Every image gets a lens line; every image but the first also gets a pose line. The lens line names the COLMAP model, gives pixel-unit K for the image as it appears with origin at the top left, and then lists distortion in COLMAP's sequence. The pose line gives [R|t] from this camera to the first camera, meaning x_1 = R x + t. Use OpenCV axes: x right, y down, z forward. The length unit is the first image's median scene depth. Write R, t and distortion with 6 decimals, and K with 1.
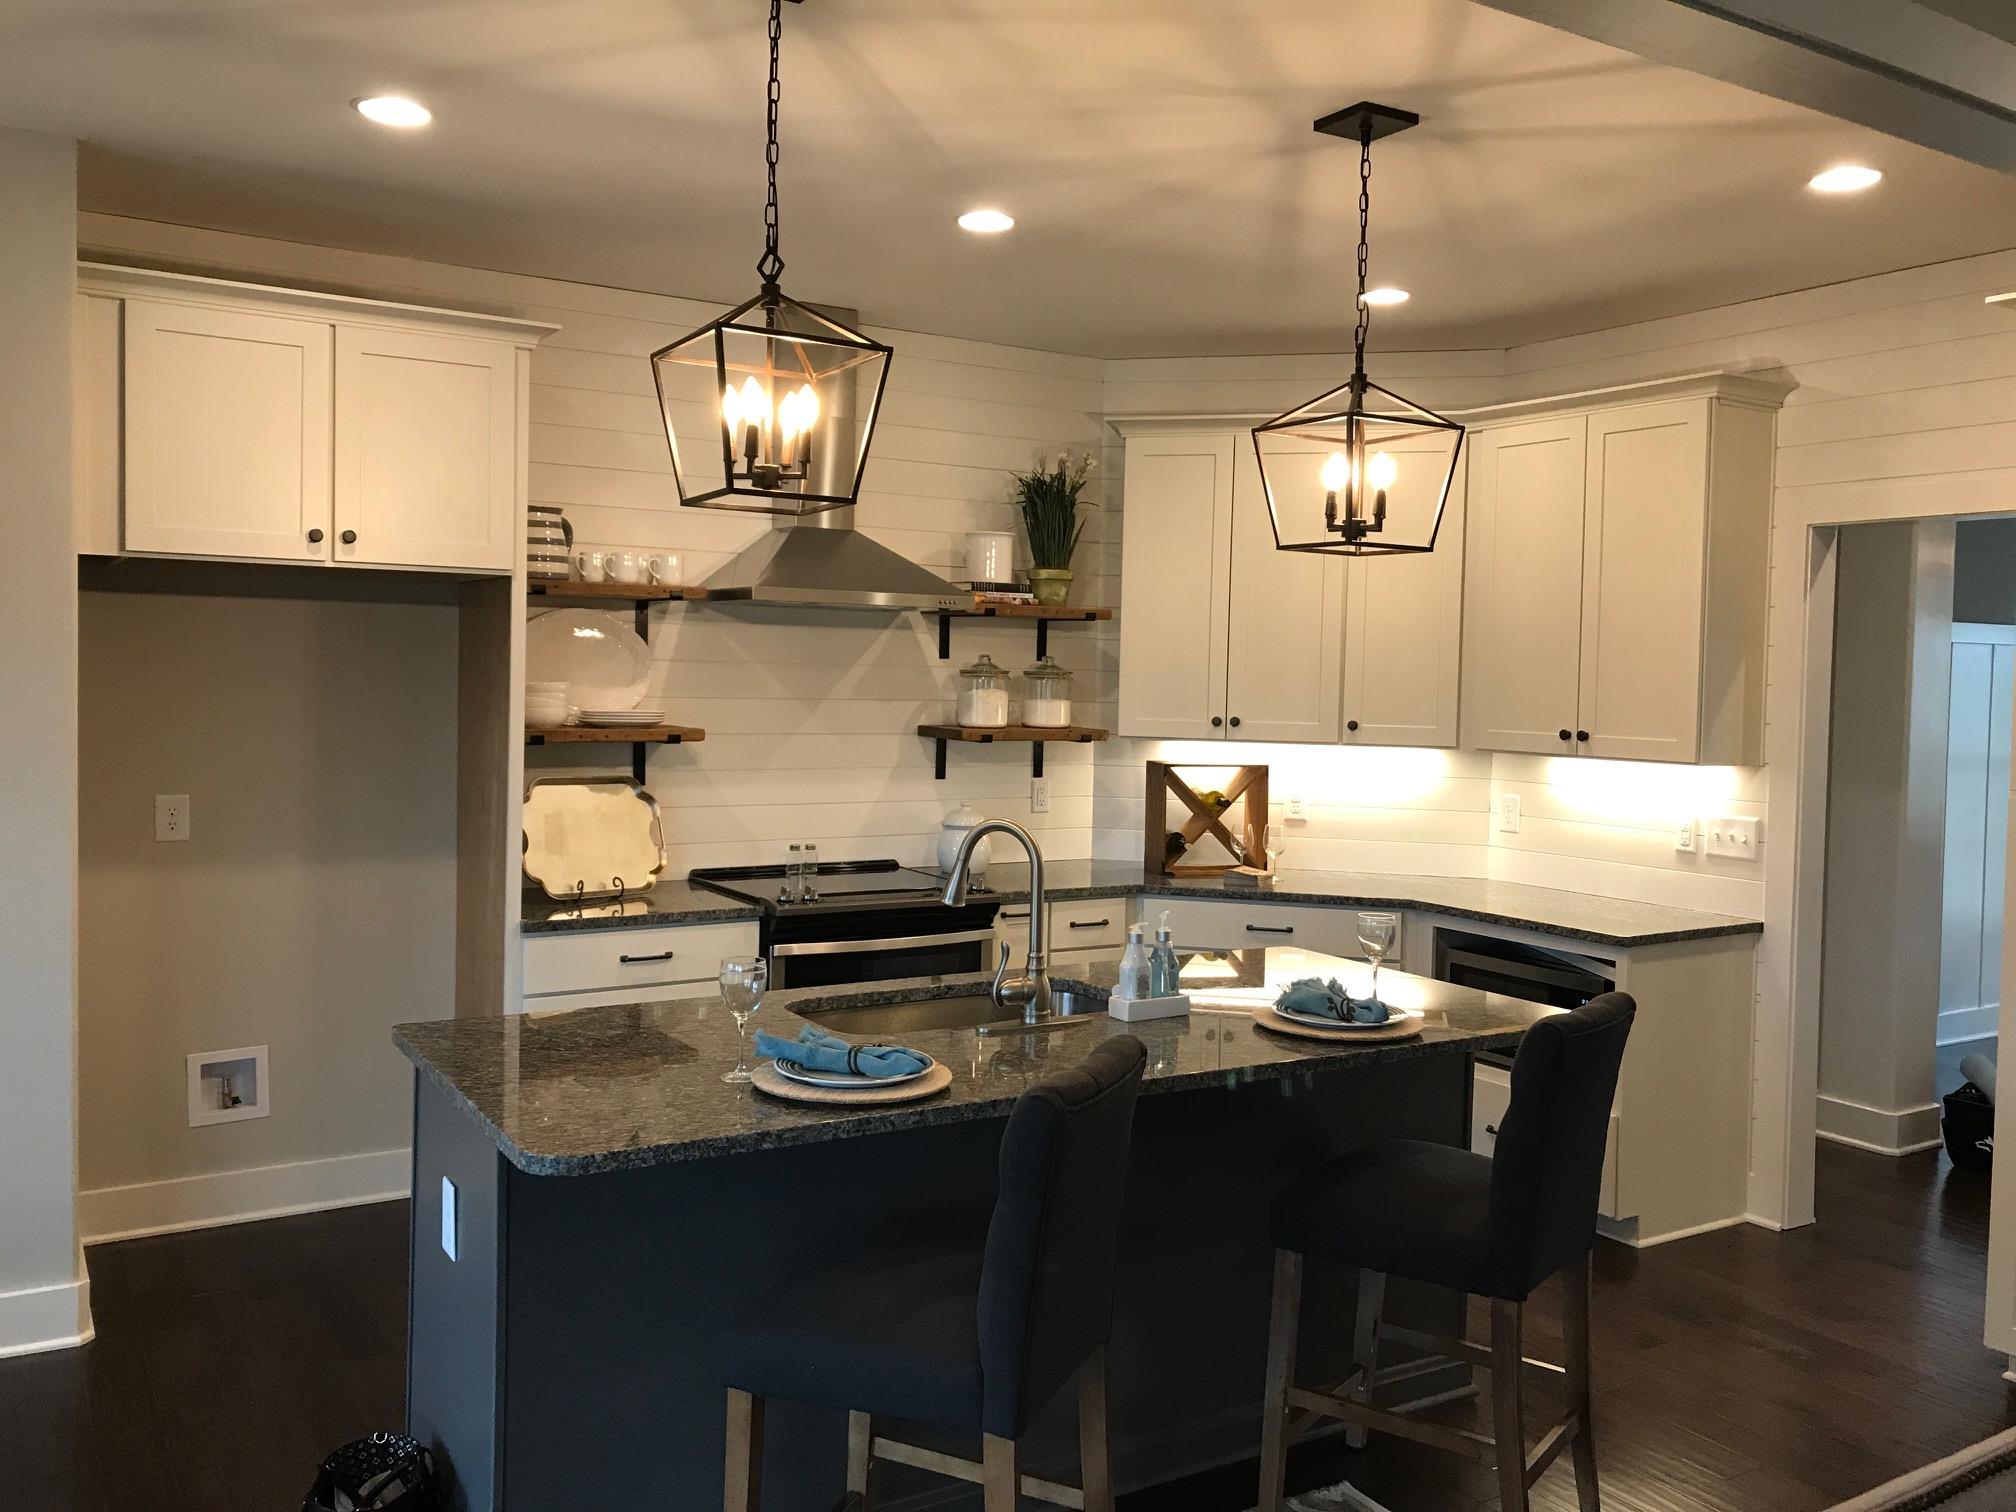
lens RADIAL K [[1675.9, 0, 1006.1], [0, 1675.9, 744.2], [0, 0, 1]] dist [0.050746, -0.069139]
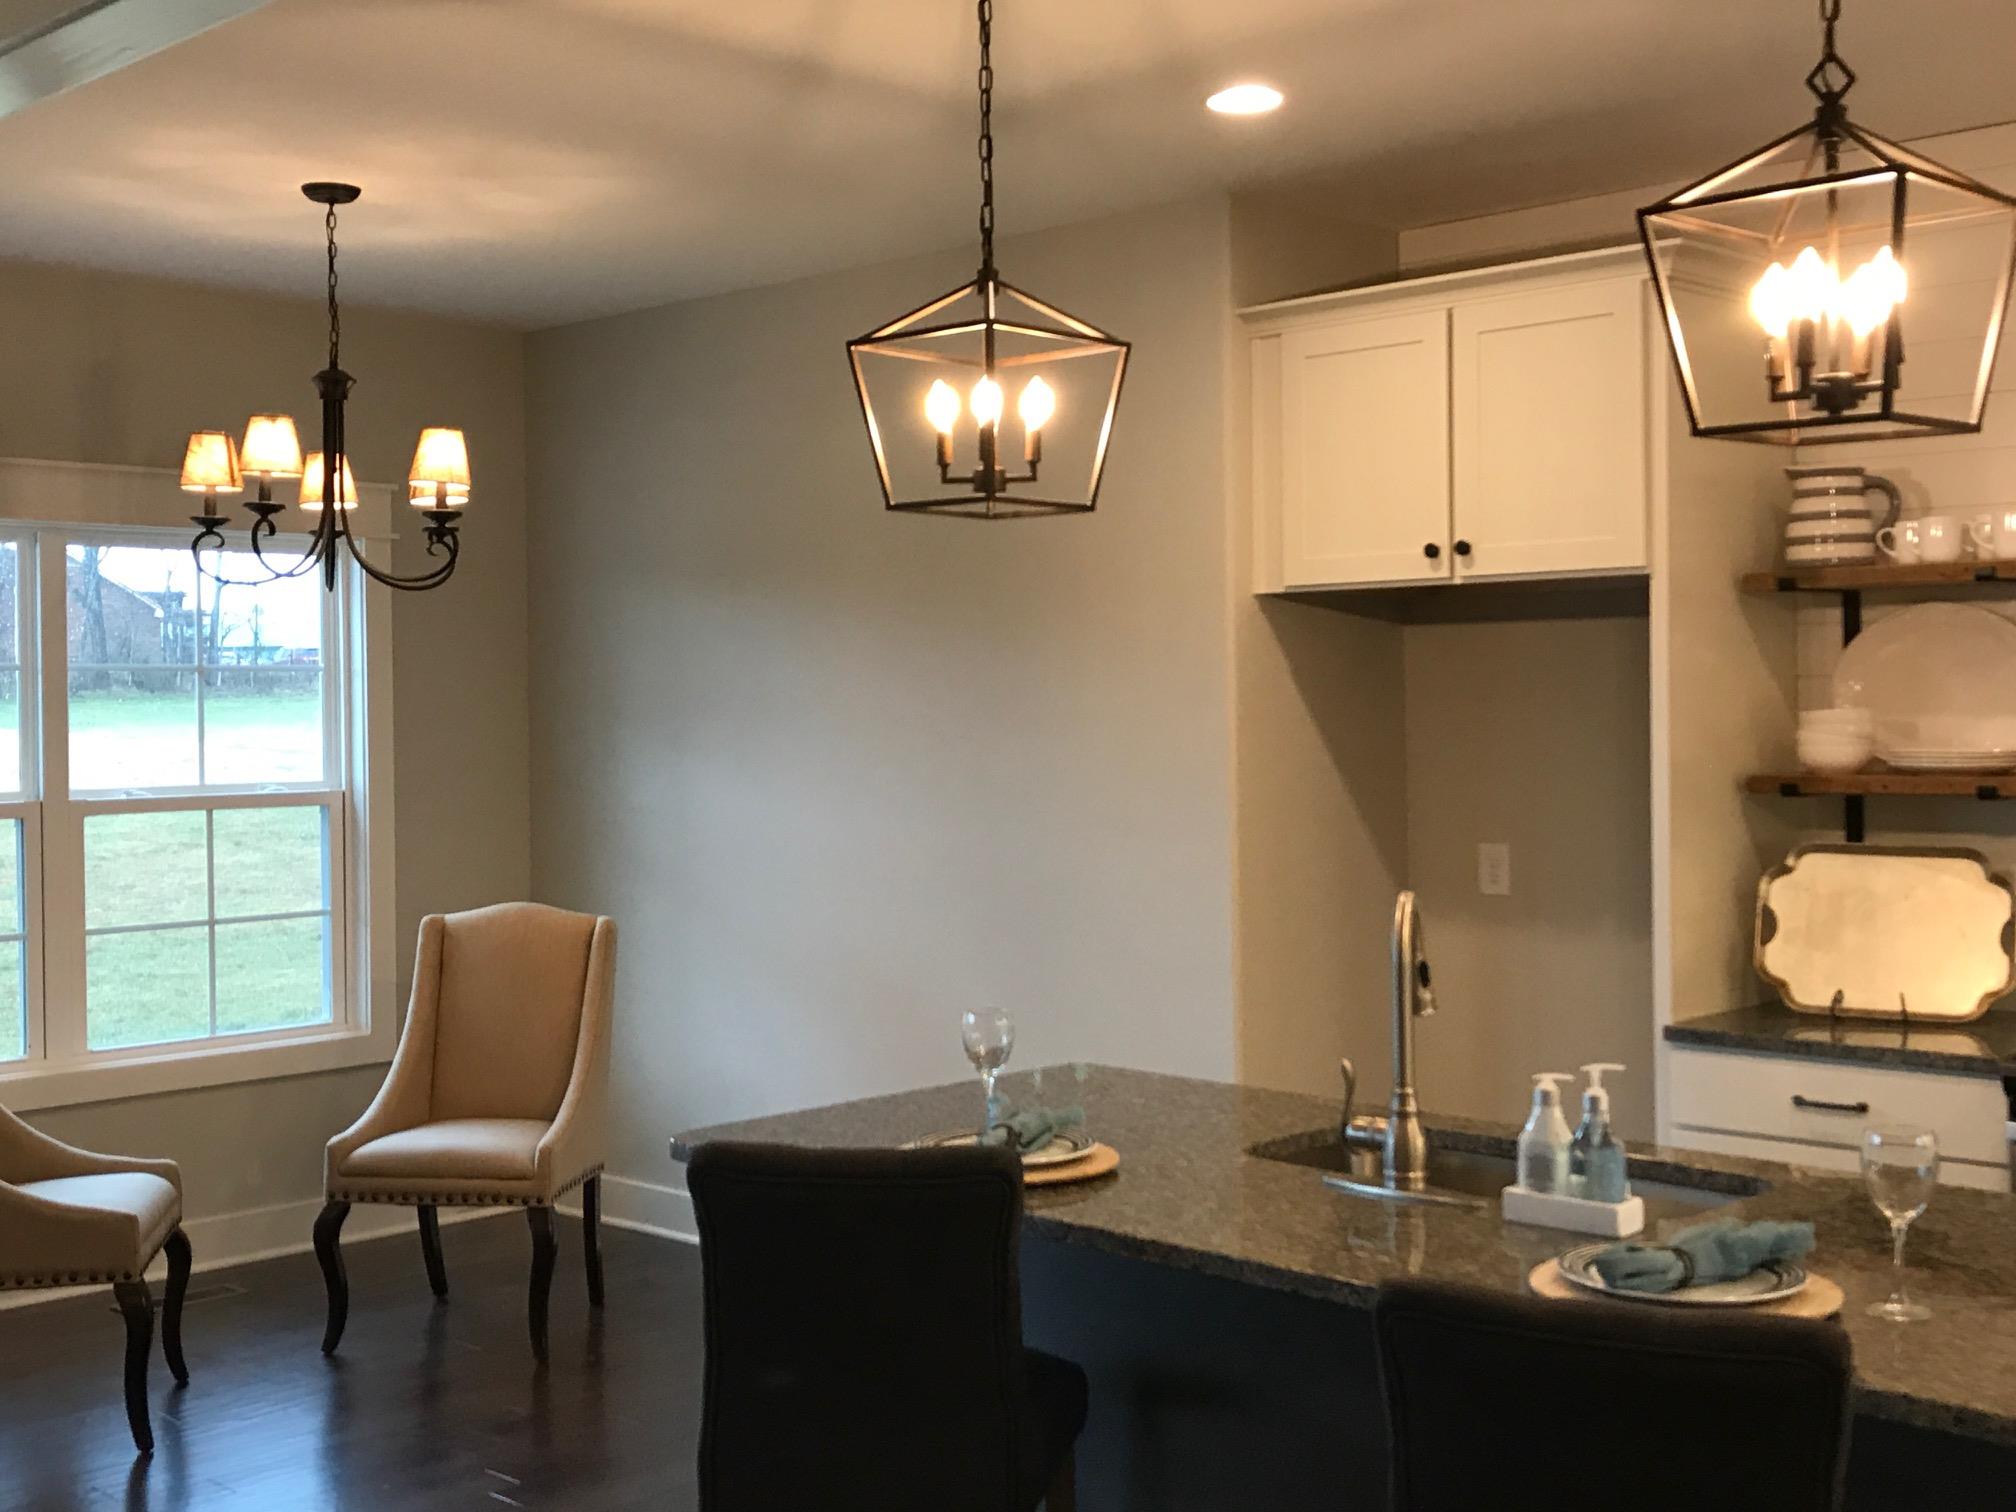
lens RADIAL K [[2322.3, 0, 953.0], [0, 2322.3, 701.1], [0, 0, 1]] dist [-0.003535, 0.000000]
pose [[0.236382, -0.025532, -0.971325, 0.541171], [-0.026903, 0.999099, -0.032809, 0.001733], [0.971288, 0.033887, 0.235482, 0.358562]]
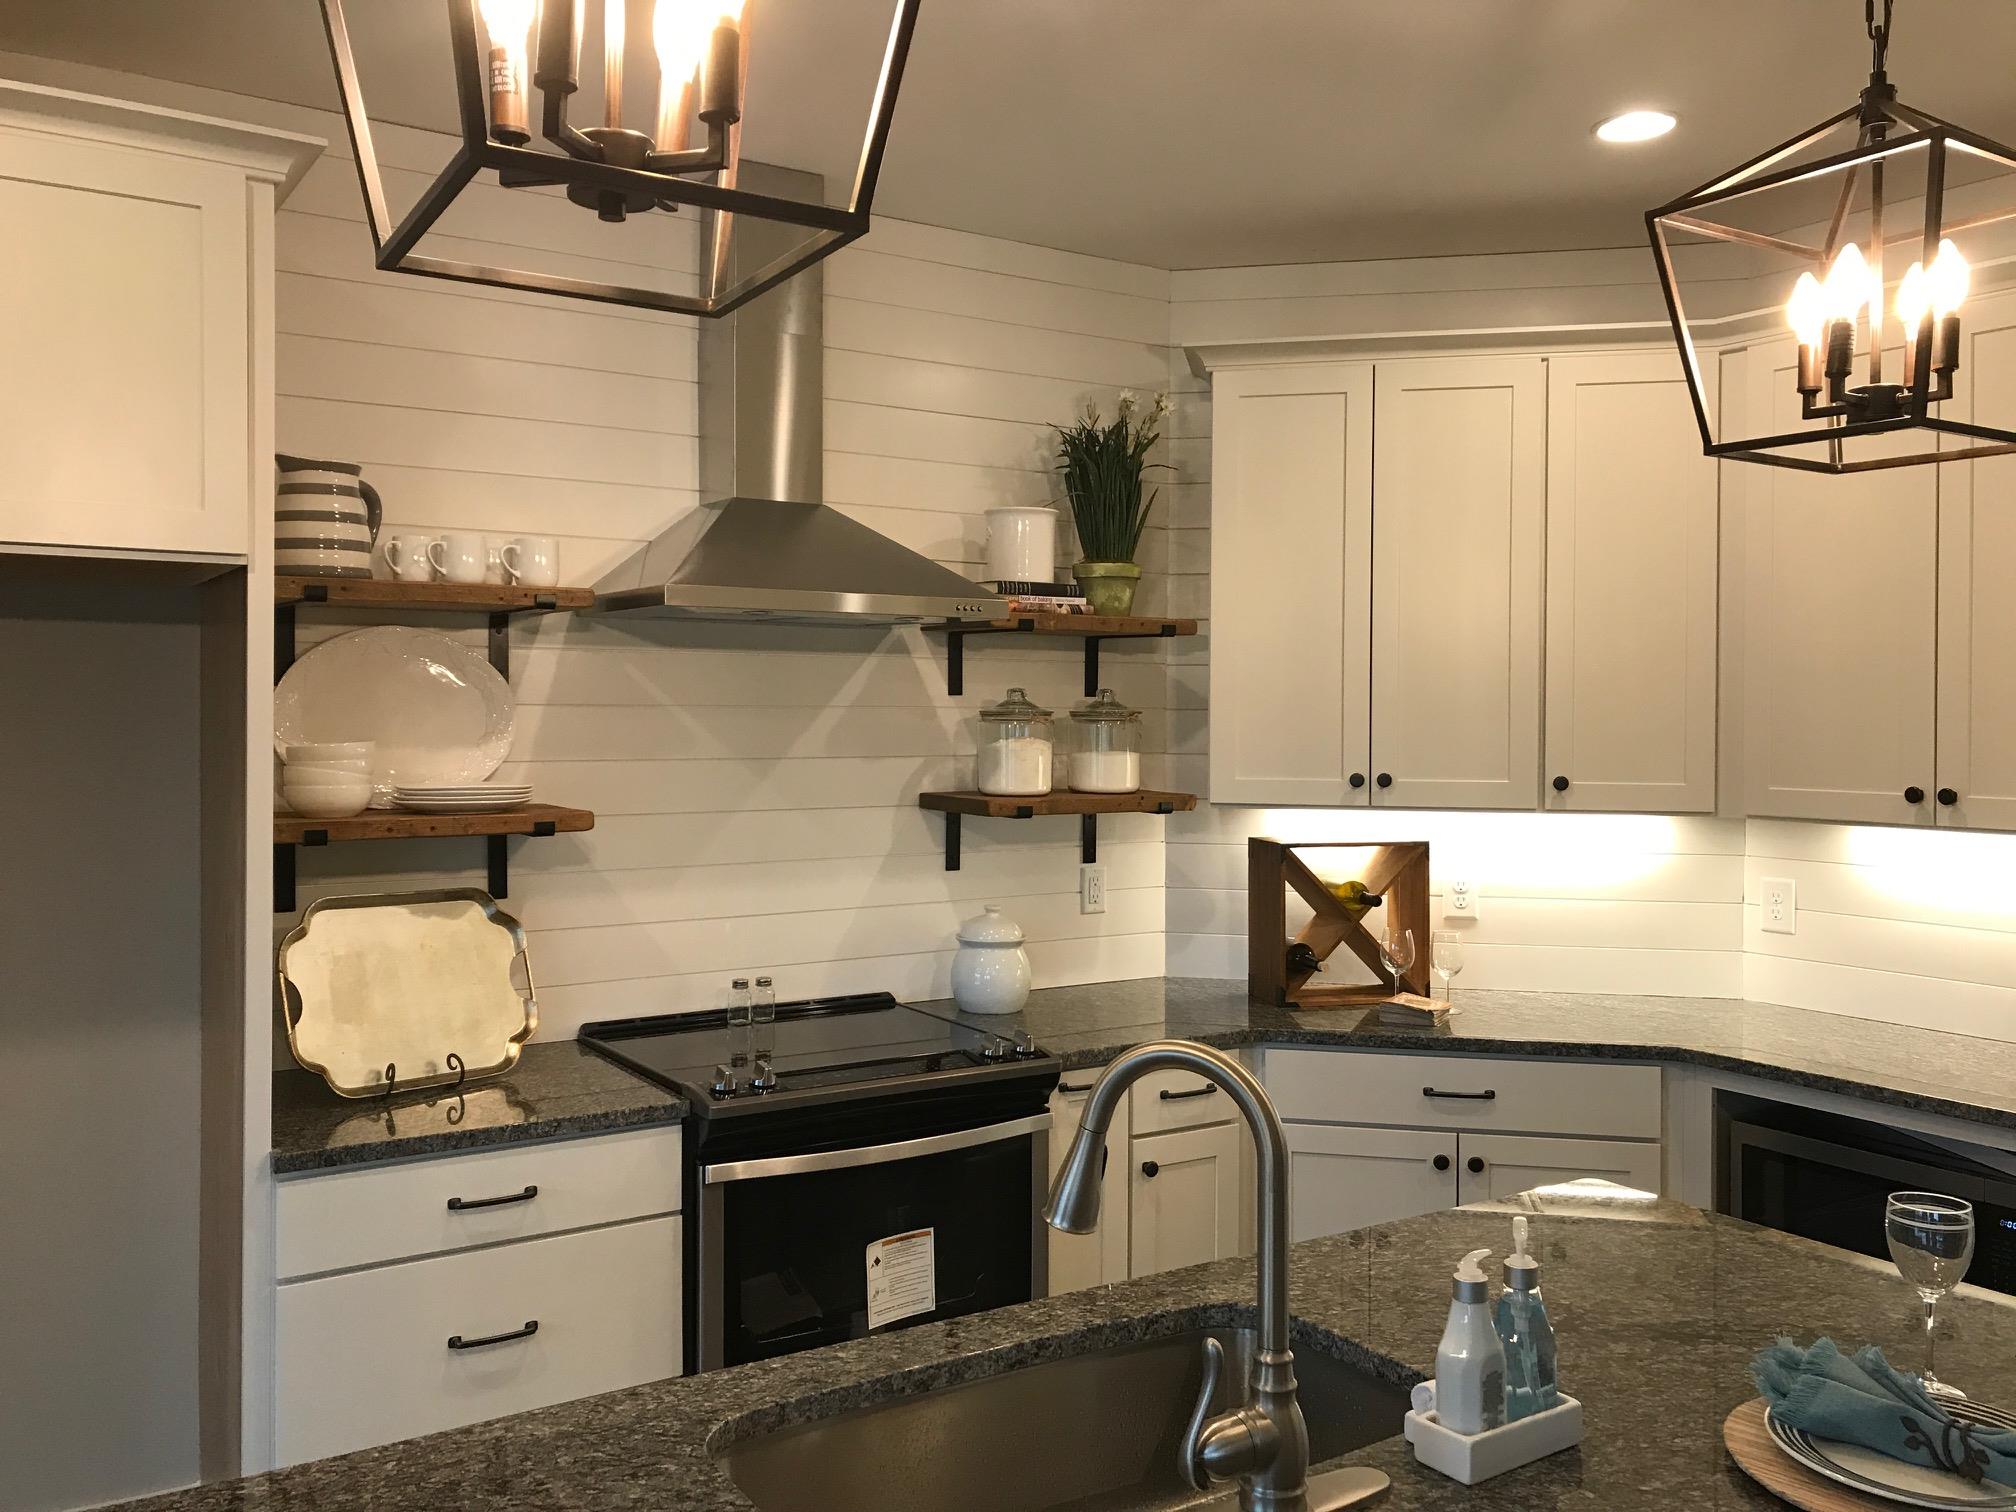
lens RADIAL K [[1675.9, 0, 974.6], [0, 1675.9, 739.7], [0, 0, 1]] dist [0.050746, -0.069139]
pose [[0.999813, -0.017527, 0.008195, -0.037256], [0.017743, 0.999477, -0.027047, -0.015203], [-0.007717, 0.027187, 0.999601, 0.334549]]
